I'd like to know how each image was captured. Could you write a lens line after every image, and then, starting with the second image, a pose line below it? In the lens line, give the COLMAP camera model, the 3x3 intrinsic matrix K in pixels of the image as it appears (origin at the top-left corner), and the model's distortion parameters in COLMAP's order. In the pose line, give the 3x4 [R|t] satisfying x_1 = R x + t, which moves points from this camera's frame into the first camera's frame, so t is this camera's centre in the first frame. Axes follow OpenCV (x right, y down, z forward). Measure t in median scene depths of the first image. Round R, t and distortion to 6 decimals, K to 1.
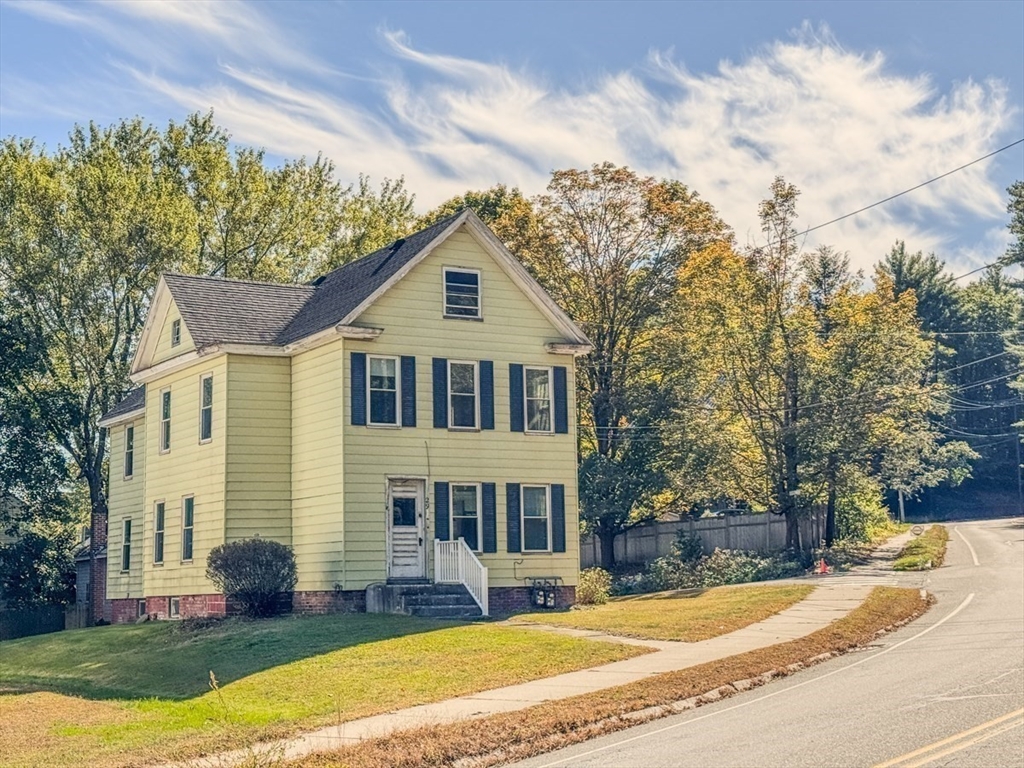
lens RADIAL K [[1523.8, 0, 512.3], [0, 1523.8, 383.6], [0, 0, 1]] dist [0.021879, 0.000000]
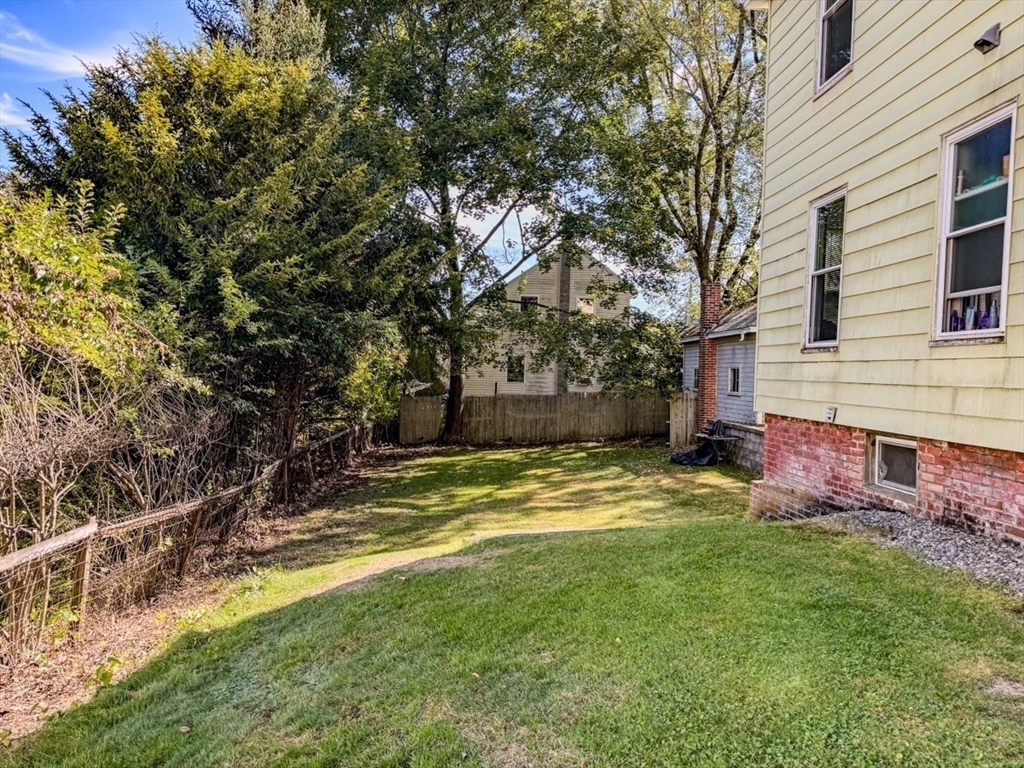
lens RADIAL K [[722.3, 0, 512.6], [0, 722.3, 385.9], [0, 0, 1]] dist [-0.000123, 0.000791]
pose [[0.872957, 0.050643, -0.485161, -0.177137], [0.026464, 0.988214, 0.150771, 0.079538], [0.487078, -0.144456, 0.861329, 0.620931]]
